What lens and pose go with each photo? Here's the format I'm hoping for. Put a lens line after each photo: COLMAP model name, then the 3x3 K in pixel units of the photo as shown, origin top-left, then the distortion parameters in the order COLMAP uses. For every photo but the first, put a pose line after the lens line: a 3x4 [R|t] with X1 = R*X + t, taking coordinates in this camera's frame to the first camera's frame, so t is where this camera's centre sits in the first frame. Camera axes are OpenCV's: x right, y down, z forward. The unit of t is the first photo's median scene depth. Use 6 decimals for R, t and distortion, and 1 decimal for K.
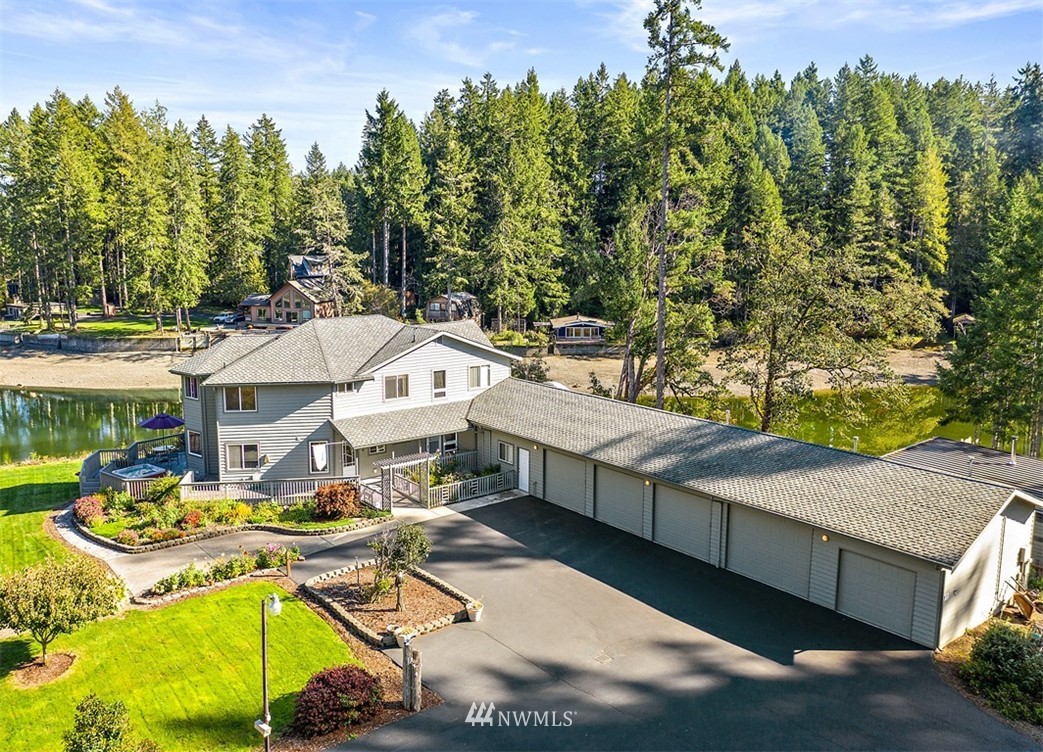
lens RADIAL K [[845.3, 0, 501.1], [0, 845.3, 374.5], [0, 0, 1]] dist [0.000081, -0.002811]
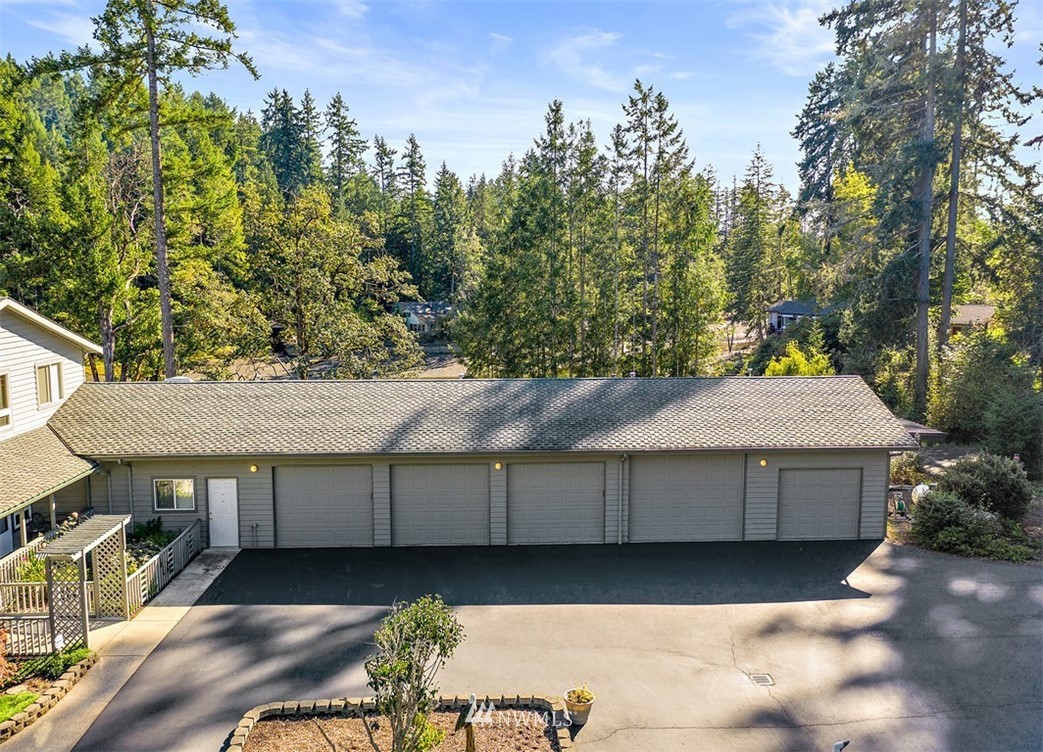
lens RADIAL K [[845.3, 0, 501.1], [0, 845.3, 374.5], [0, 0, 1]] dist [0.000081, -0.002811]
pose [[0.584616, -0.103157, 0.804725, -0.373681], [0.142594, 0.989508, 0.023252, 0.032316], [-0.798681, 0.101155, 0.593192, 0.522123]]
